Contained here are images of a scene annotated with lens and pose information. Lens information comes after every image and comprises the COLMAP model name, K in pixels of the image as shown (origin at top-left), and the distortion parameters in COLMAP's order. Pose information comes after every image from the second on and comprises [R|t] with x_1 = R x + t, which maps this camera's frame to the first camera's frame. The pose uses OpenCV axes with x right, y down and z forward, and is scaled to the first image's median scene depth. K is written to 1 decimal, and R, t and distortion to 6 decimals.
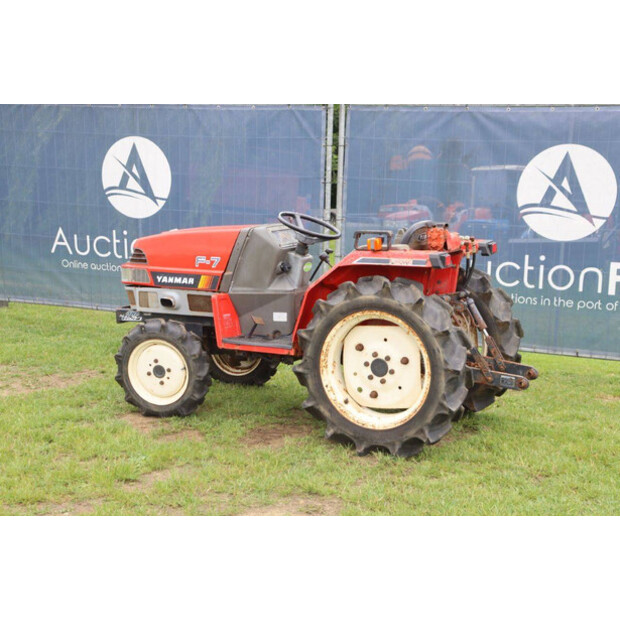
lens RADIAL K [[967.7, 0, 310.0], [0, 967.7, 310.0], [0, 0, 1]] dist [0.131211, 0.014185]
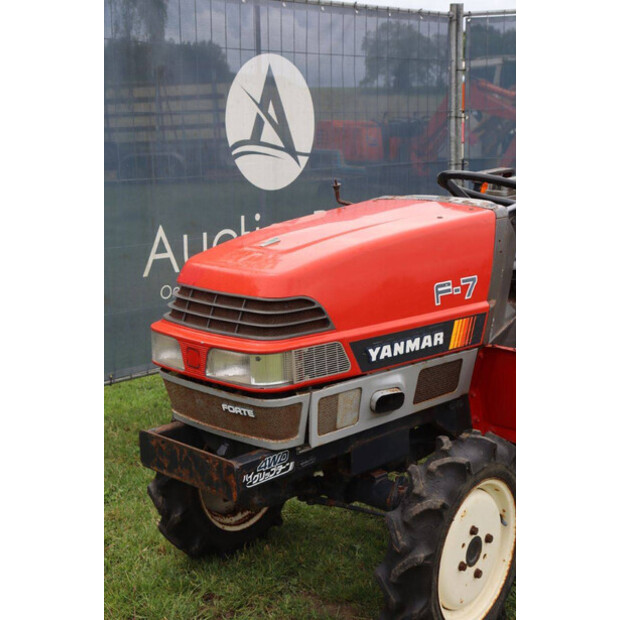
lens RADIAL K [[1079.9, 0, 310.0], [0, 1079.9, 310.0], [0, 0, 1]] dist [0.170037, 0.095294]
pose [[0.327836, -0.200493, 0.923215, -0.620092], [0.151446, 0.975737, 0.158120, -0.134851], [-0.932517, 0.087980, 0.350245, 0.886382]]
